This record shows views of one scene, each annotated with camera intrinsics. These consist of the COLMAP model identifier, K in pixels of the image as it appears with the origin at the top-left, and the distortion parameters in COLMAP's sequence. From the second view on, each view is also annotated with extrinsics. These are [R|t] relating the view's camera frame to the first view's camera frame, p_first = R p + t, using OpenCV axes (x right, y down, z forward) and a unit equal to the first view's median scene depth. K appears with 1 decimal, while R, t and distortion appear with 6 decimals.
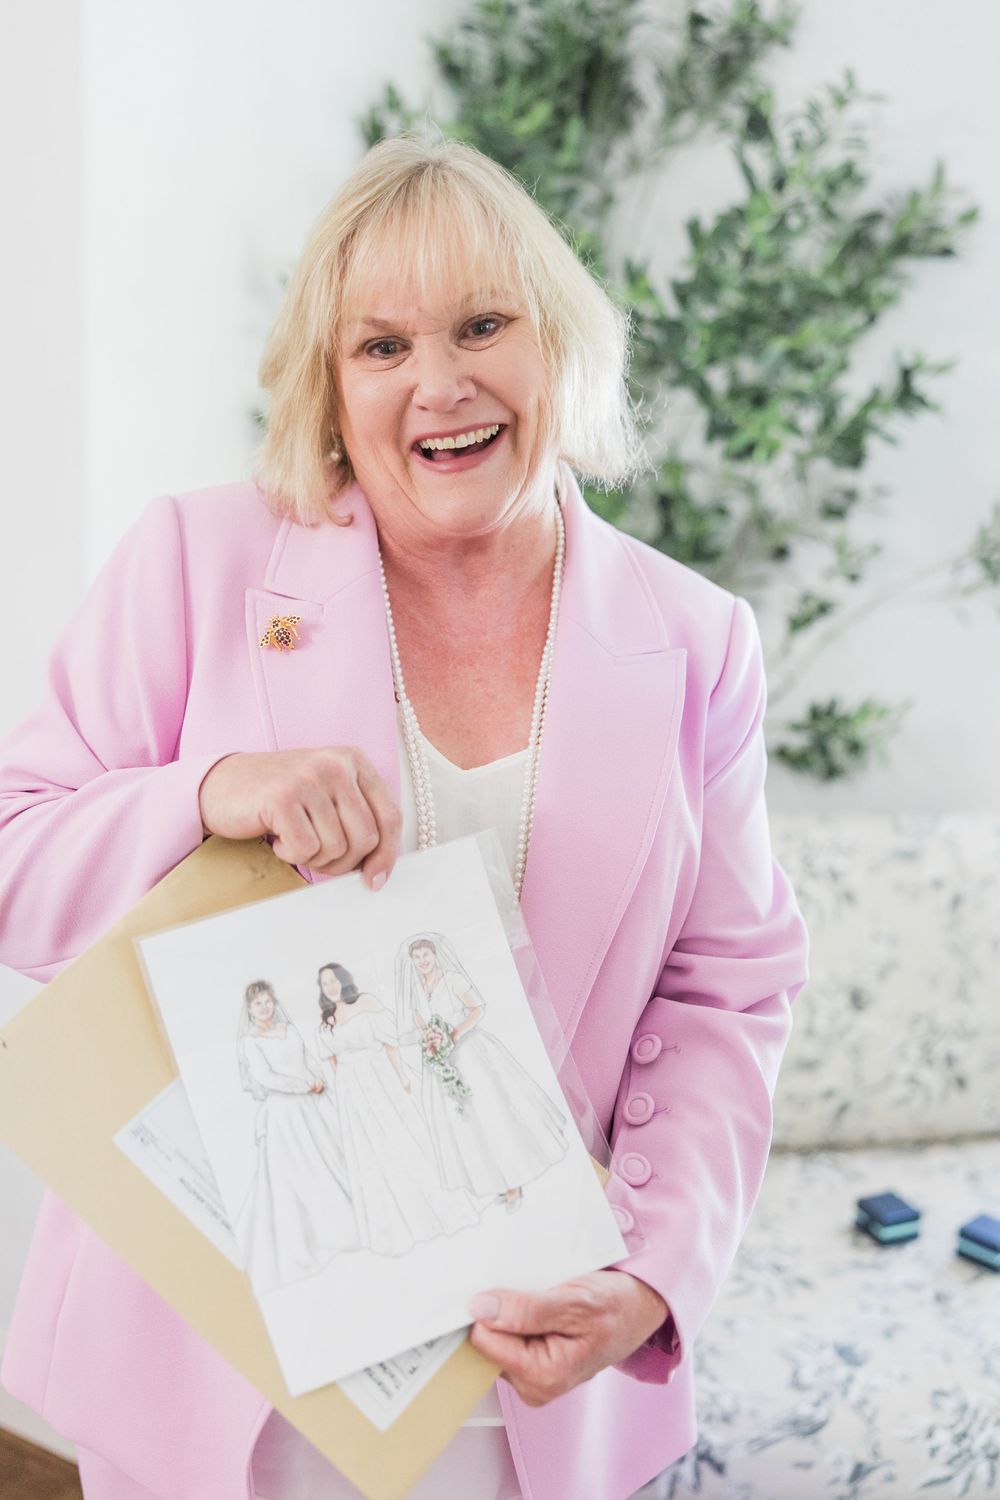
lens RADIAL K [[1698.5, 0, 507.2], [0, 1698.5, 724.4], [0, 0, 1]] dist [0.002969, 0.000000]
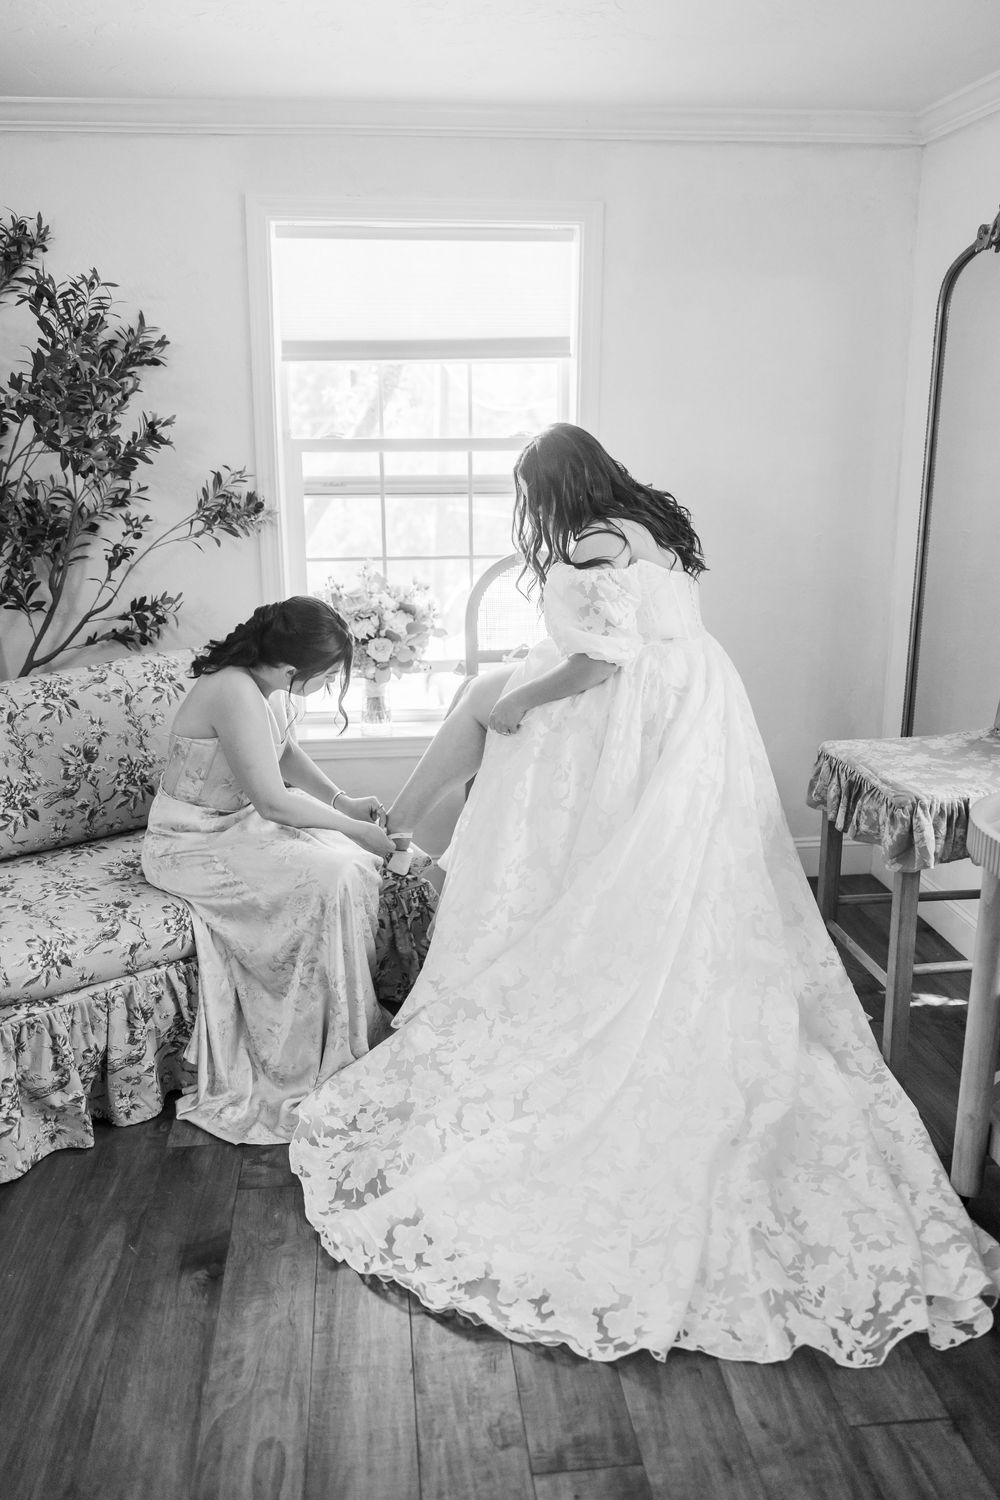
lens RADIAL K [[1194.5, 0, 489.5], [0, 1194.5, 748.4], [0, 0, 1]] dist [-0.005059, 0.030821]
pose [[0.830911, -0.202164, 0.518378, -0.221873], [0.167312, 0.979321, 0.113744, 0.064640], [-0.530654, -0.007780, 0.847553, -0.367819]]
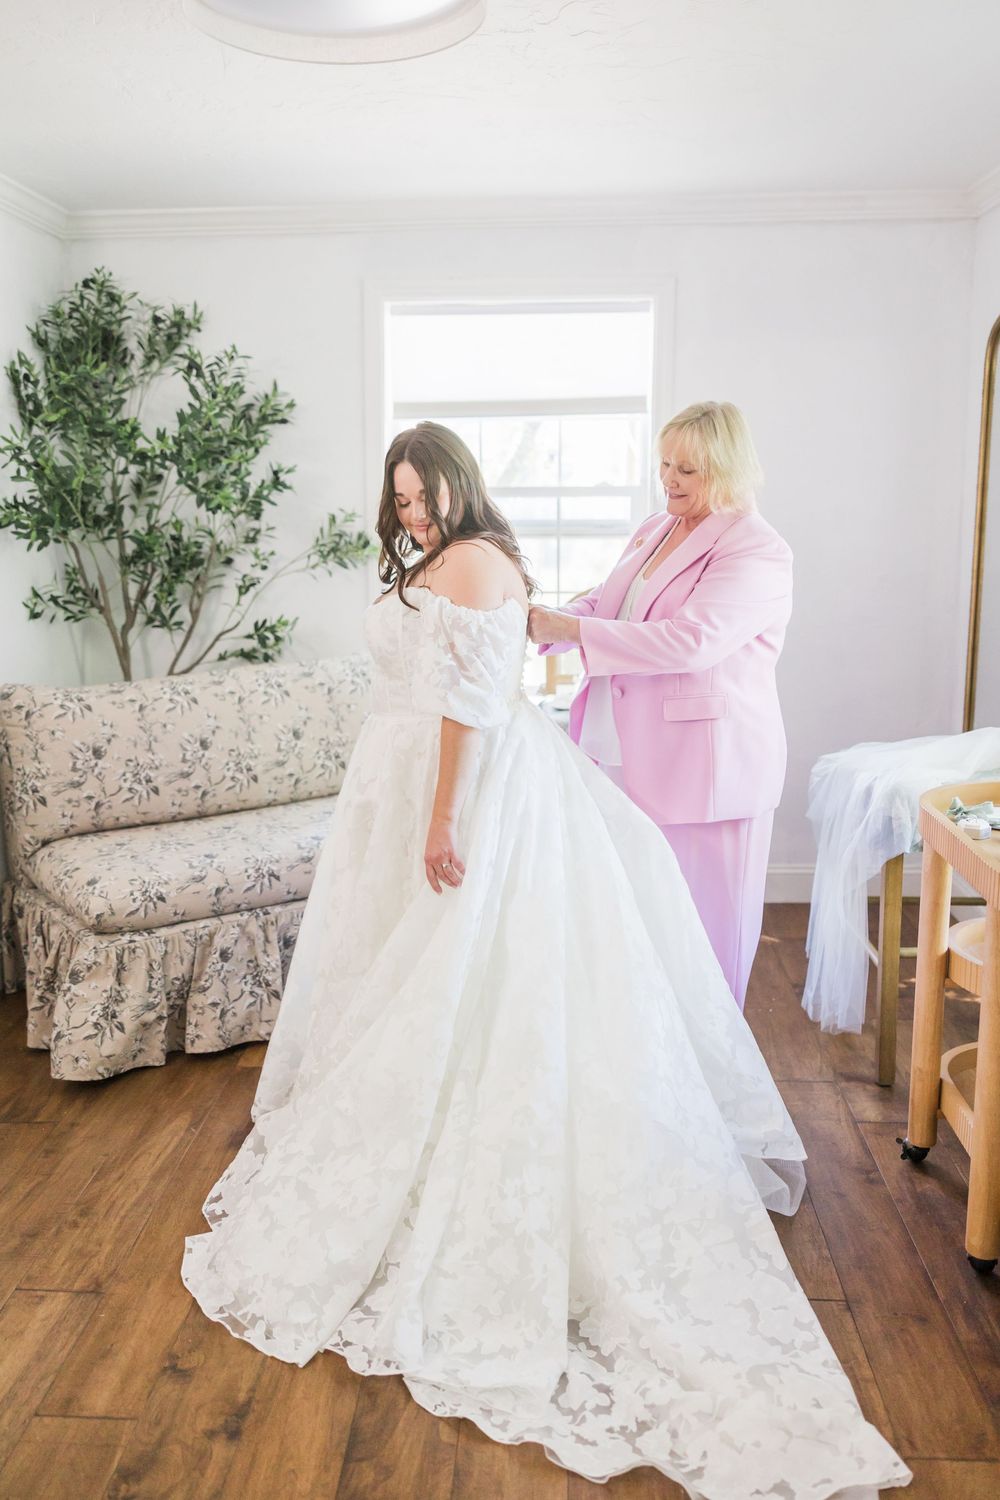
lens RADIAL K [[1194.5, 0, 487.6], [0, 1194.5, 745.6], [0, 0, 1]] dist [-0.005059, 0.030821]
pose [[0.907026, -0.143188, 0.395981, -0.193142], [0.144328, 0.989159, 0.027087, 0.151735], [-0.395566, 0.032582, 0.917859, -0.574845]]
